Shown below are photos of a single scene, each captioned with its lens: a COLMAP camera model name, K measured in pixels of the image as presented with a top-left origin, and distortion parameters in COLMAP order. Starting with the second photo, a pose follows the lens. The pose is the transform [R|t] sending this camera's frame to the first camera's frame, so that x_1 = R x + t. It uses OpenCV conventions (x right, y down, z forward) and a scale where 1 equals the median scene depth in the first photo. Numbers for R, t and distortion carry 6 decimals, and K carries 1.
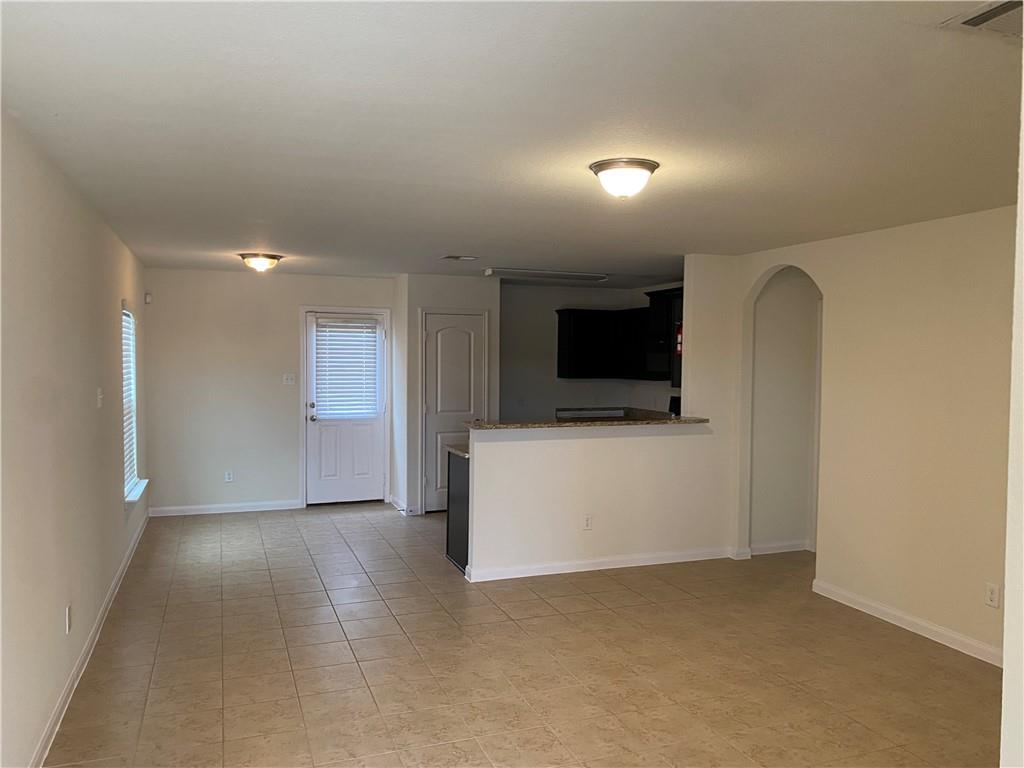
lens RADIAL K [[776.4, 0, 512.0], [0, 776.4, 384.0], [0, 0, 1]] dist [-0.002471, -0.000908]
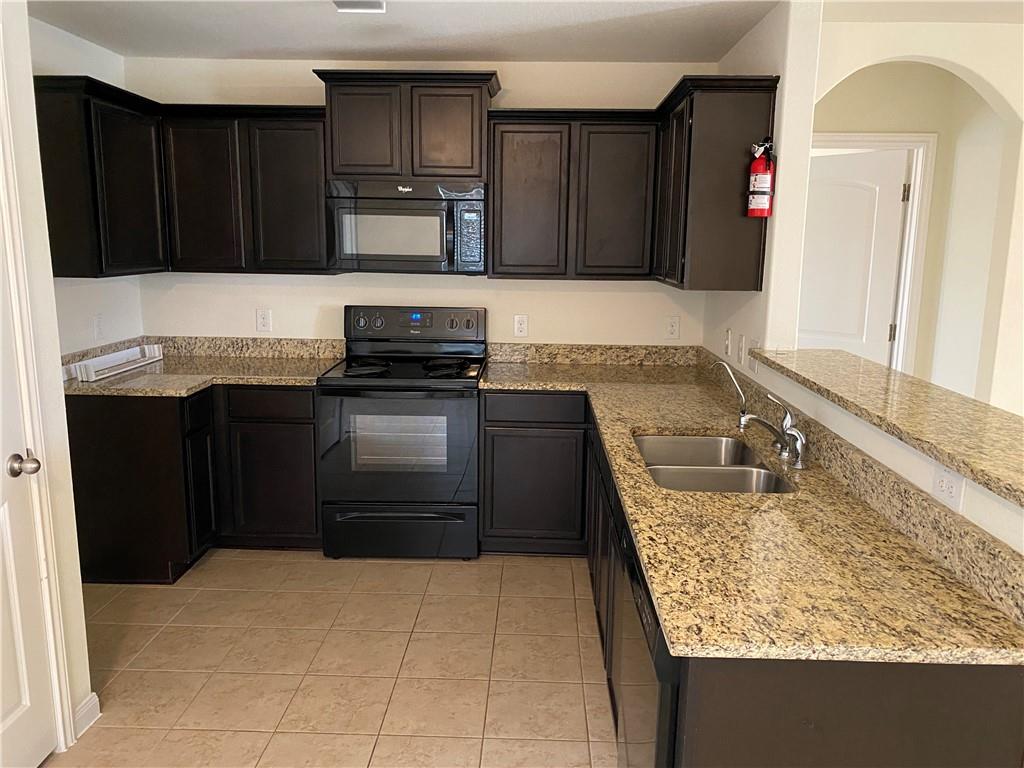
lens RADIAL K [[766.5, 0, 514.6], [0, 766.5, 370.9], [0, 0, 1]] dist [-0.001361, -0.002213]
pose [[0.377047, -0.165088, 0.911362, -0.202149], [0.024529, 0.985421, 0.168356, -0.022168], [-0.925869, -0.041123, 0.375600, 0.732052]]
